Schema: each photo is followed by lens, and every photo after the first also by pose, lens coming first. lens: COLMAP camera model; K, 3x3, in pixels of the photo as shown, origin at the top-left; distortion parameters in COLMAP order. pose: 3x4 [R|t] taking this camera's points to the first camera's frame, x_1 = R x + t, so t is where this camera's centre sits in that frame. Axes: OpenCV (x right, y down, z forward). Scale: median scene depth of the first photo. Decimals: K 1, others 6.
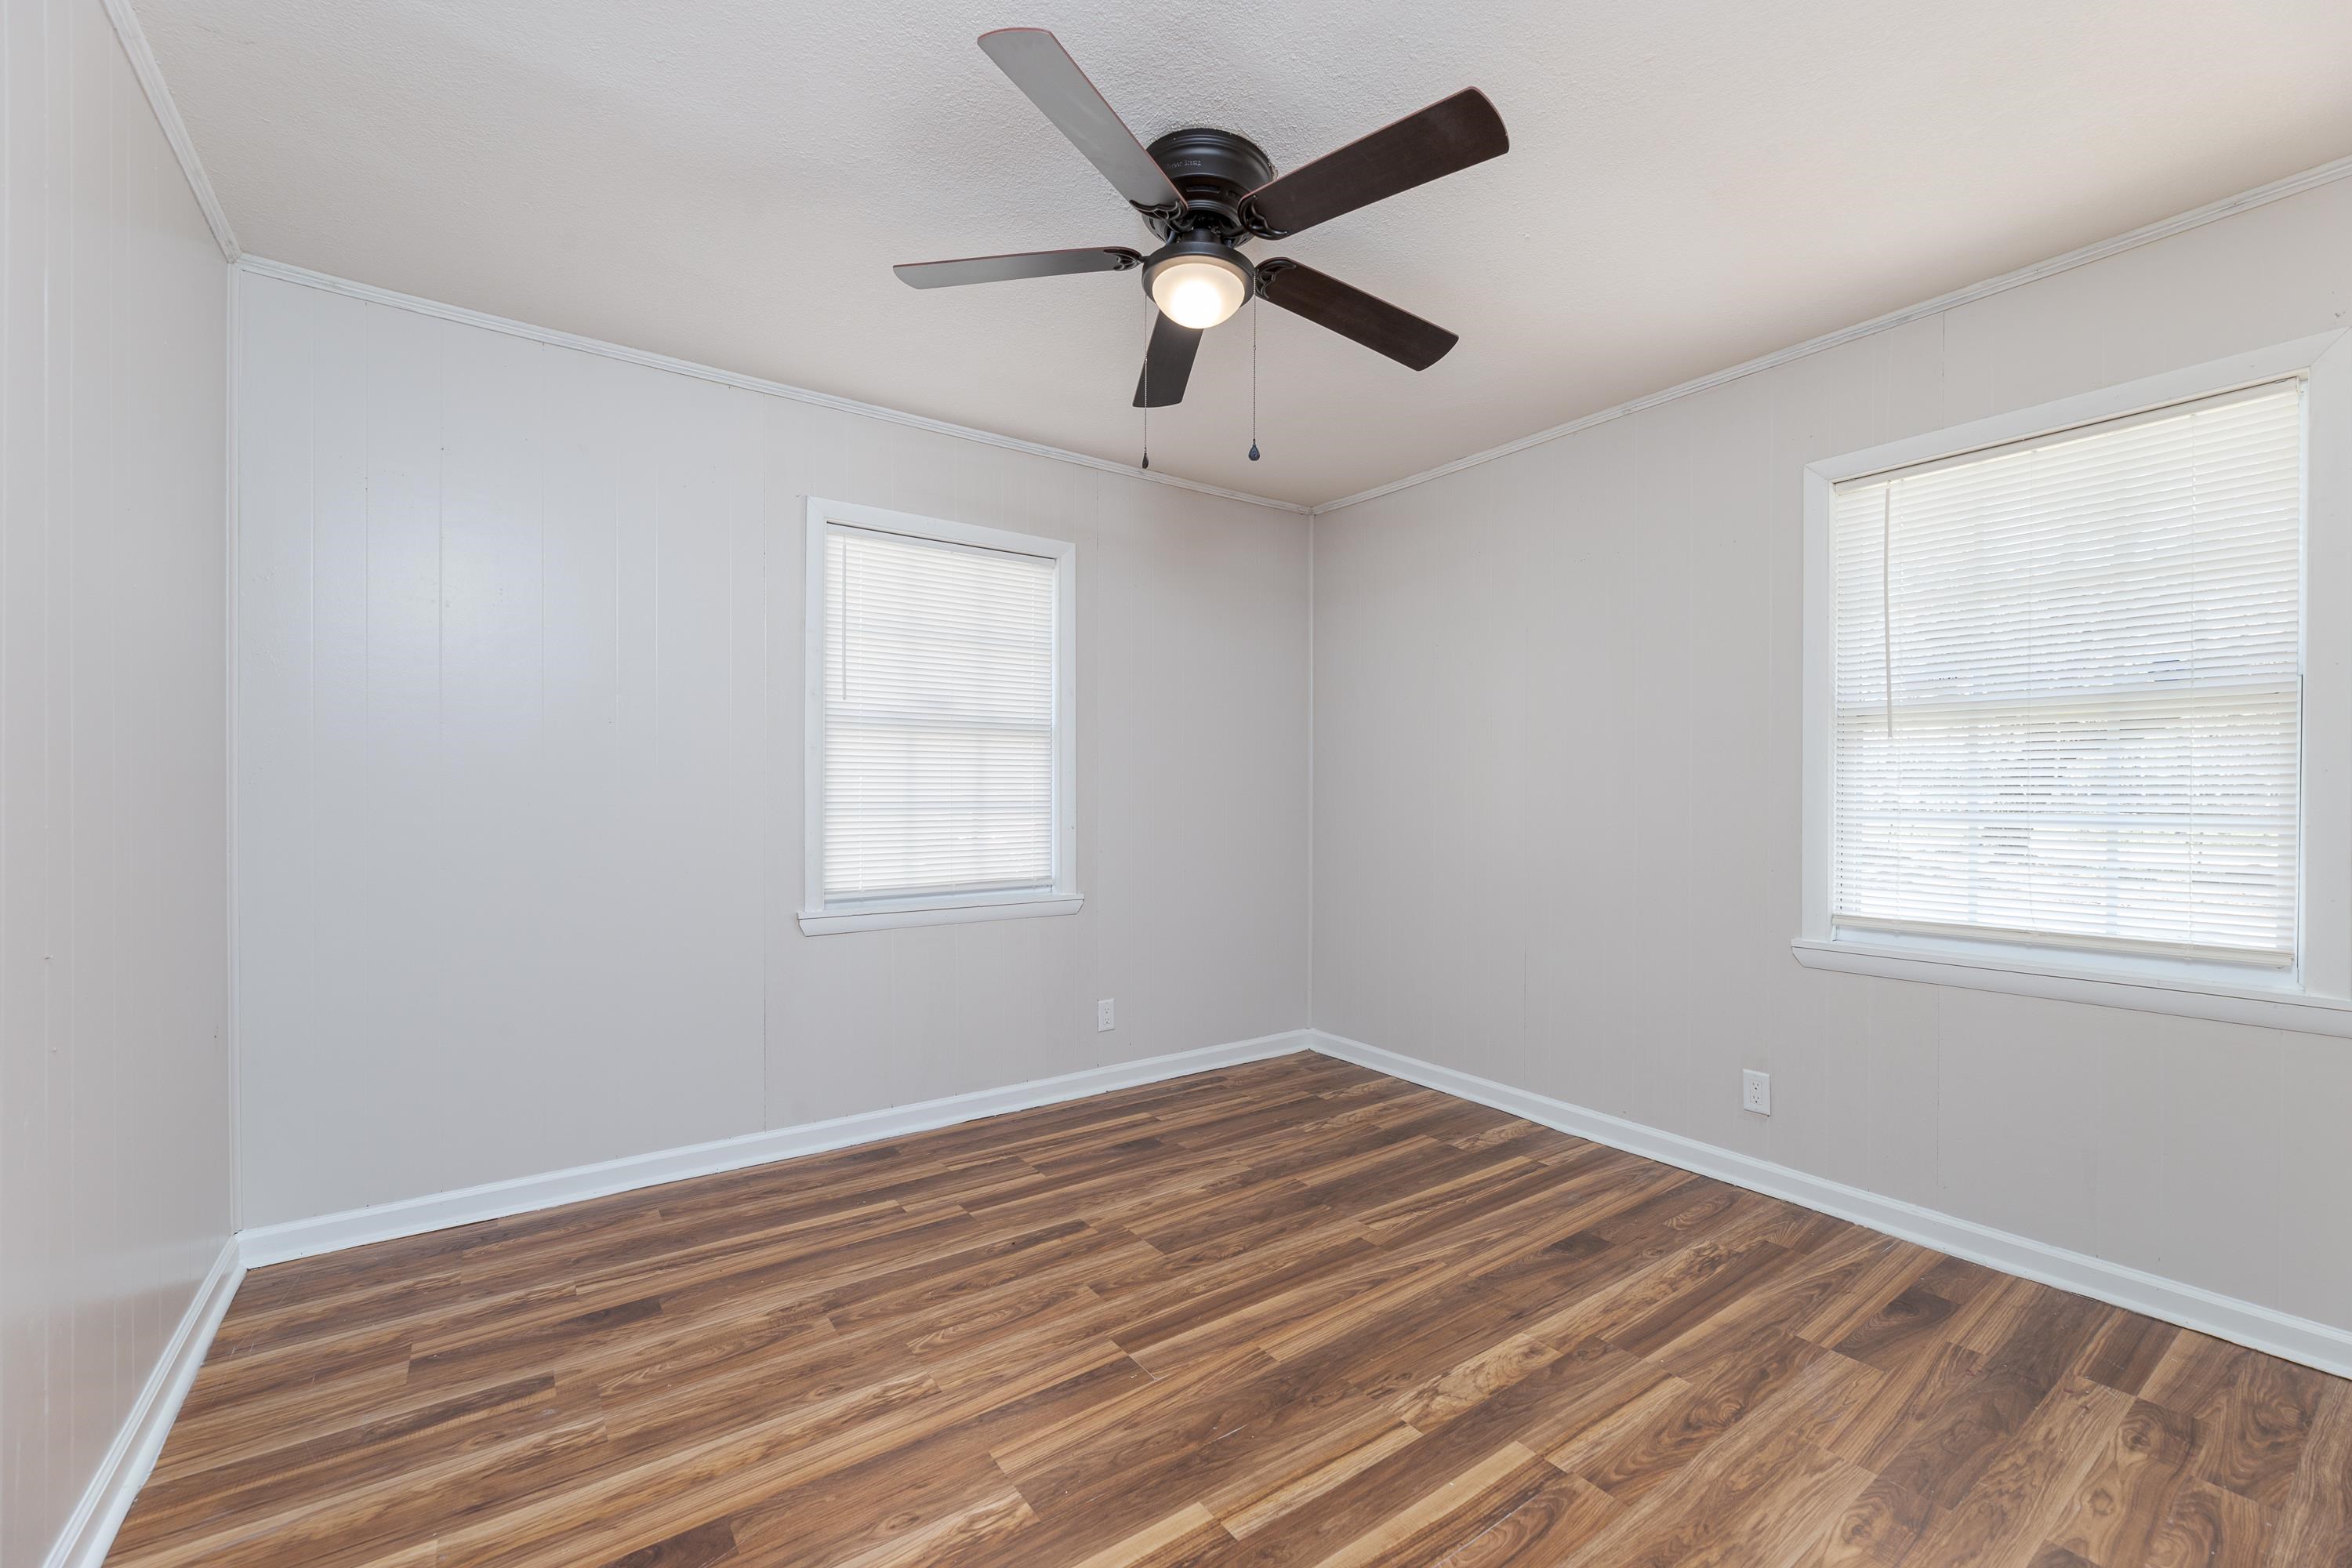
lens RADIAL K [[963.1, 0, 1166.4], [0, 963.1, 793.6], [0, 0, 1]] dist [-0.002422, 0.000130]
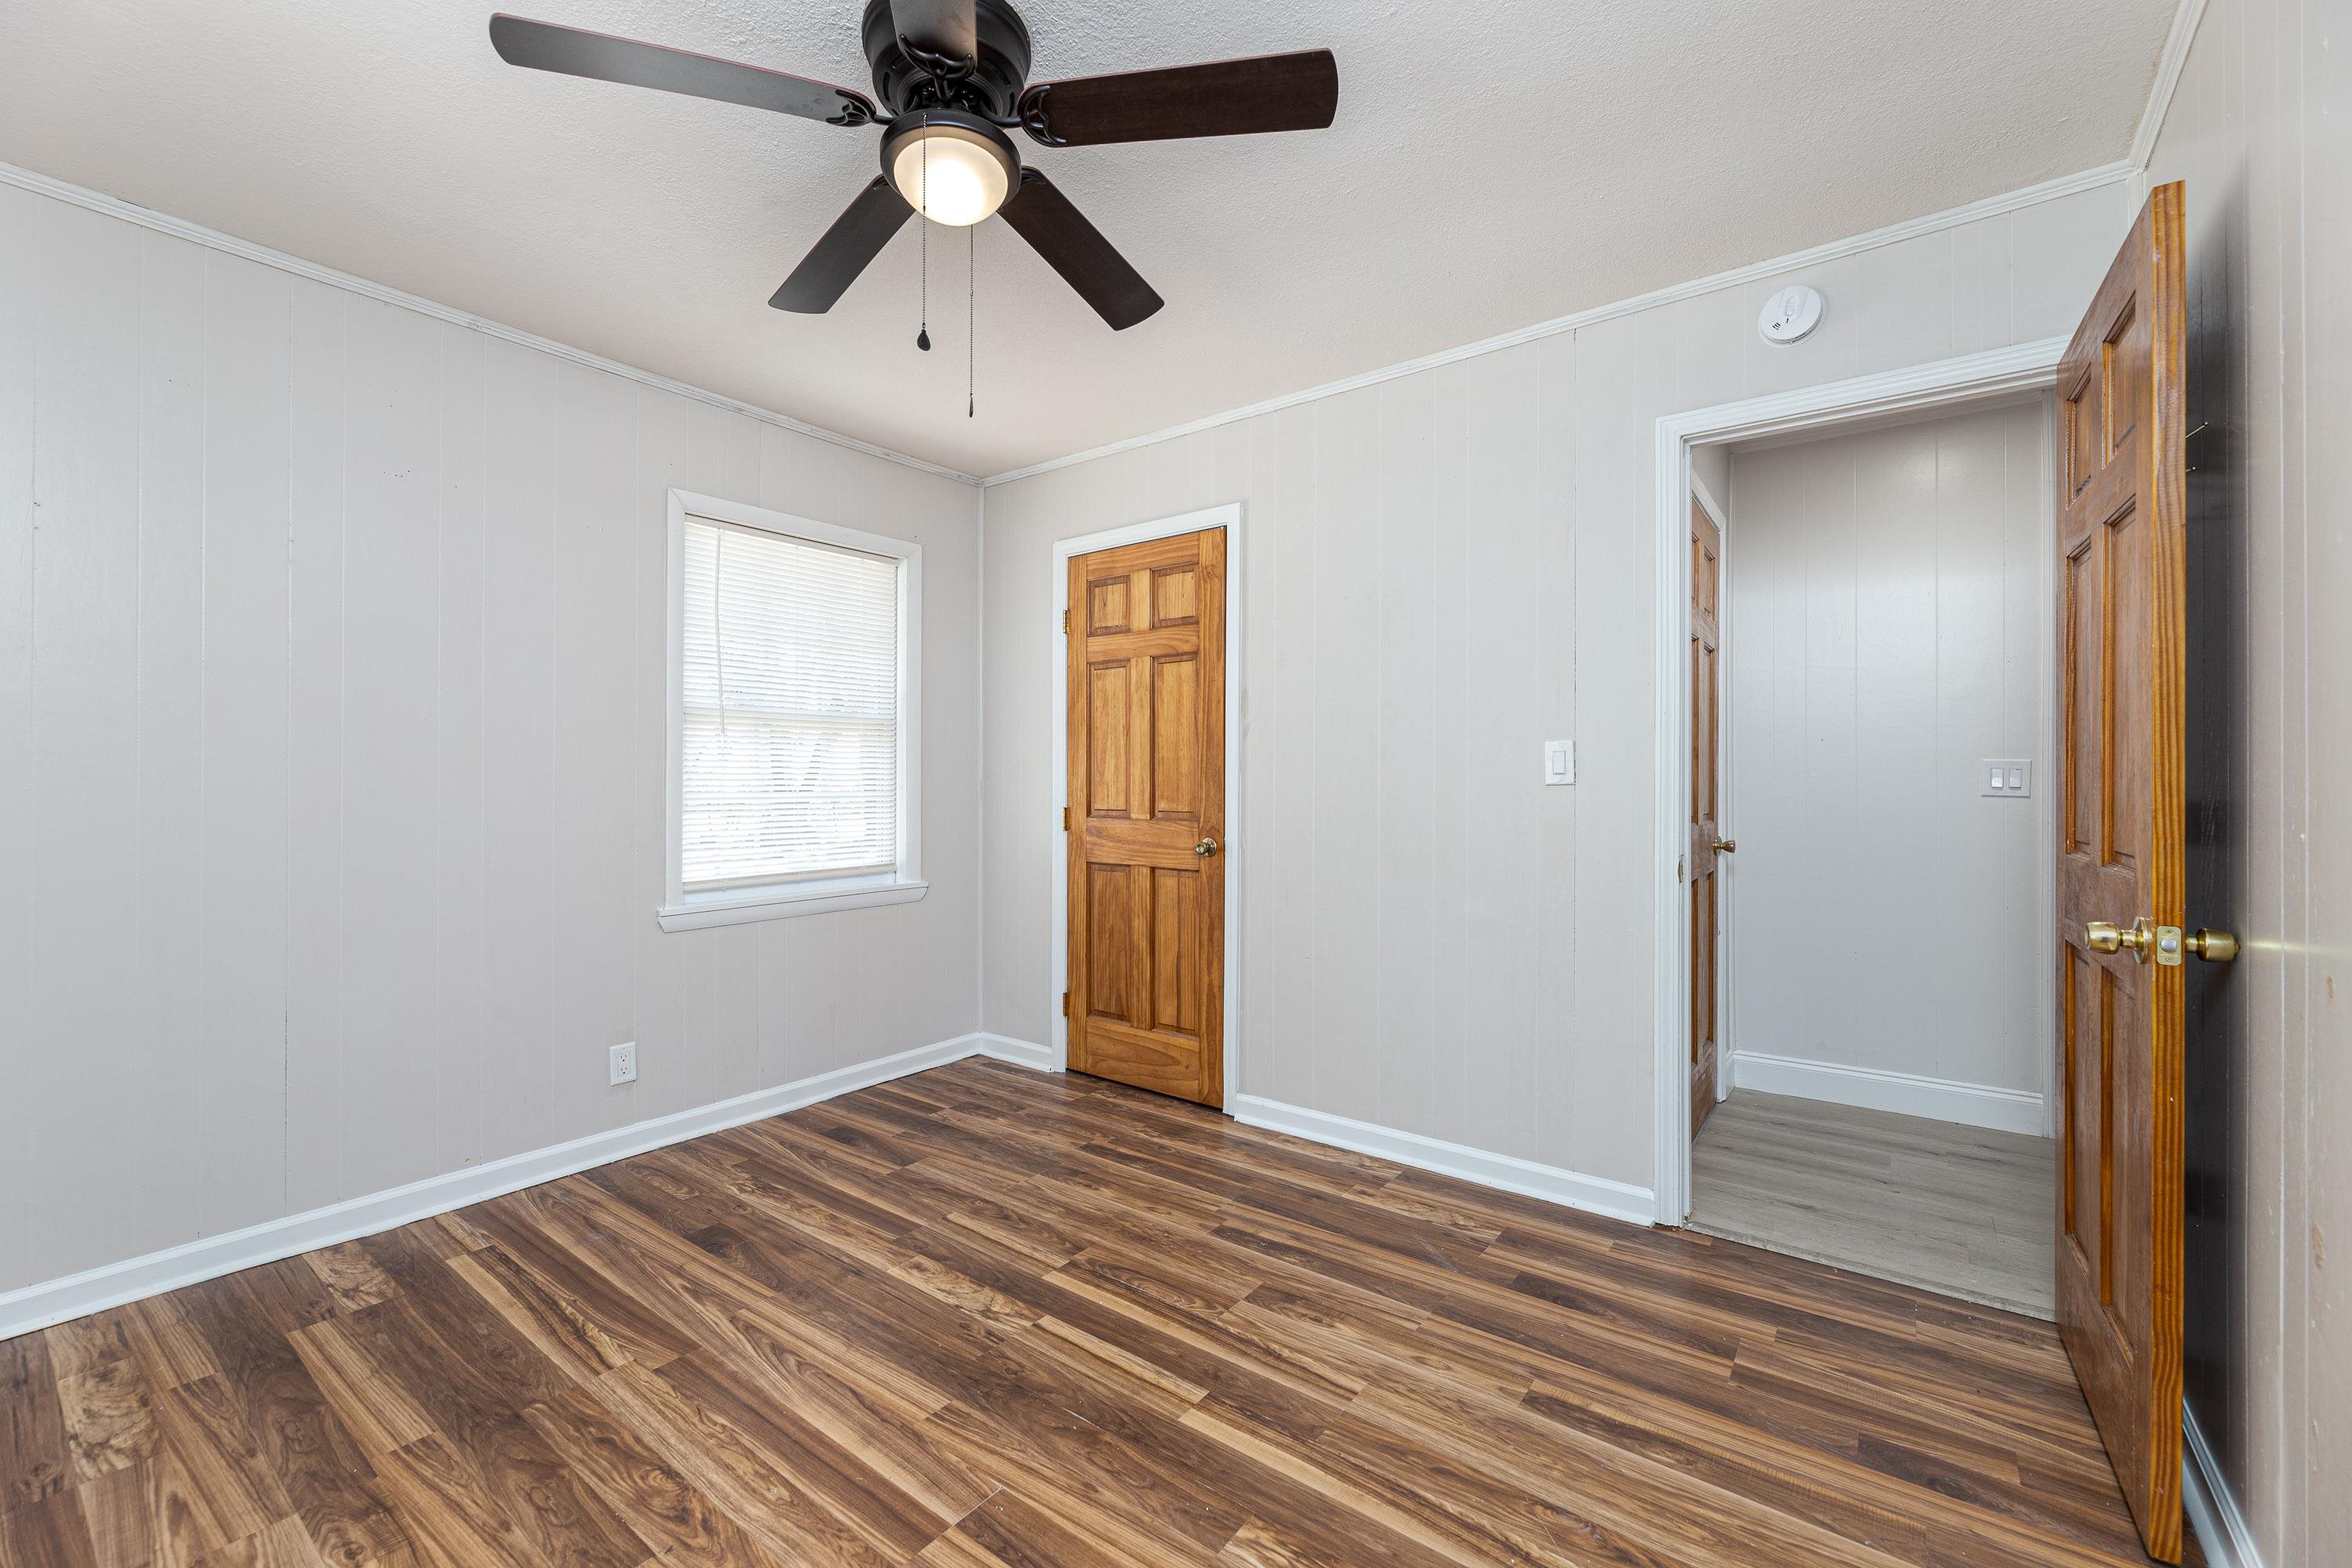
lens RADIAL K [[963.1, 0, 1180.3], [0, 963.1, 771.9], [0, 0, 1]] dist [-0.002422, 0.000130]
pose [[-0.304903, 0.002601, 0.952380, -0.707371], [-0.001349, 0.999994, -0.003163, -0.006346], [-0.952382, -0.002249, -0.304898, 0.920536]]
